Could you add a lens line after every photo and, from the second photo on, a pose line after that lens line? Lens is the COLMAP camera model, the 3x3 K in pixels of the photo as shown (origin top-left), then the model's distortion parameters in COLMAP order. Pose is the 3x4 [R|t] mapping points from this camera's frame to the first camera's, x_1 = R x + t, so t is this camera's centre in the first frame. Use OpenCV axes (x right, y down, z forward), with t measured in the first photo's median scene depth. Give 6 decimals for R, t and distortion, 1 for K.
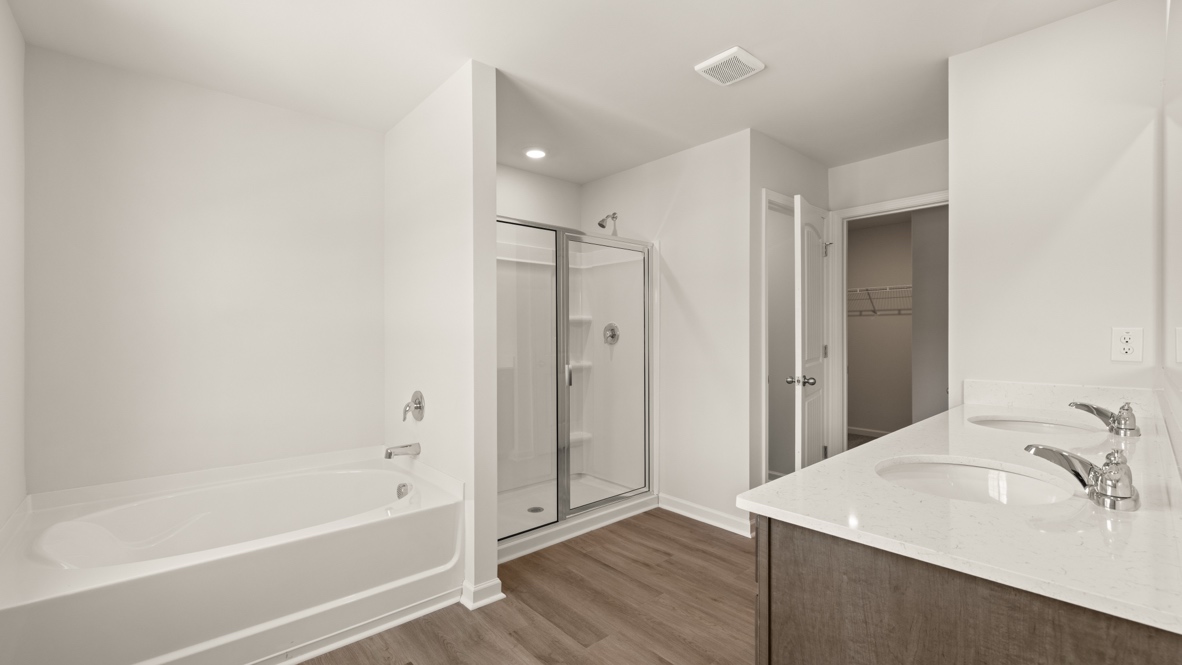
lens RADIAL K [[495.2, 0, 583.8], [0, 495.2, 332.3], [0, 0, 1]] dist [-0.002342, -0.000102]
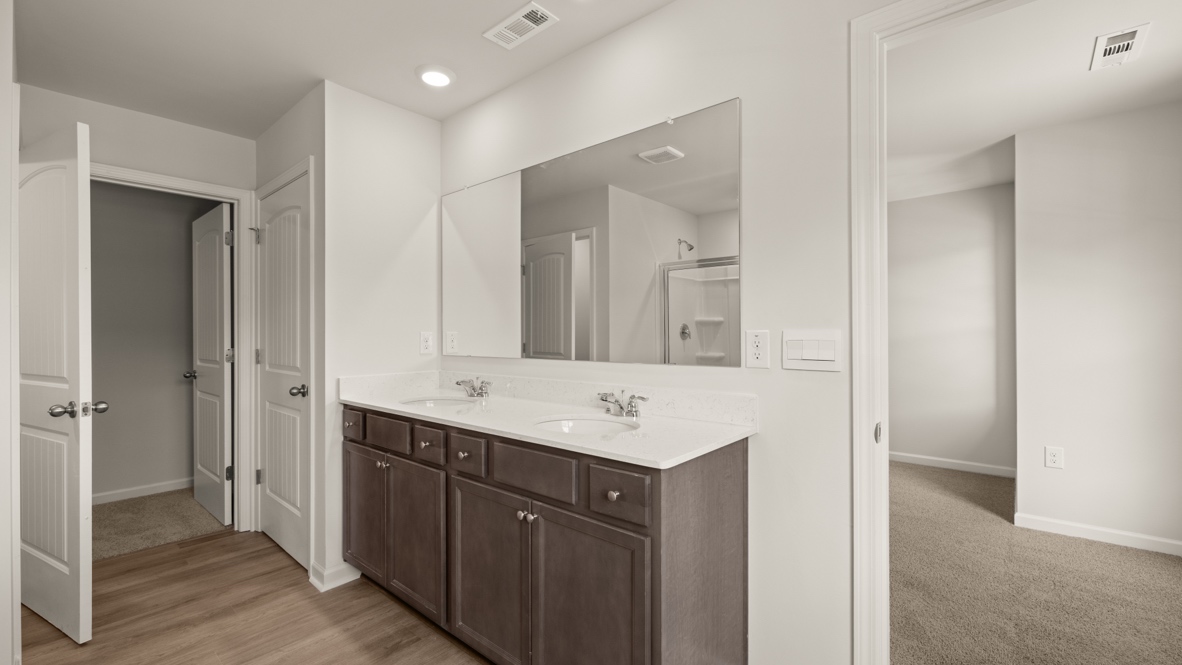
lens RADIAL K [[495.2, 0, 586.1], [0, 495.2, 334.5], [0, 0, 1]] dist [-0.002342, -0.000102]
pose [[-0.124318, 0.008146, 0.992209, -0.481655], [0.001680, 0.999967, -0.007999, 0.011393], [-0.992241, 0.000672, -0.124328, 0.706925]]
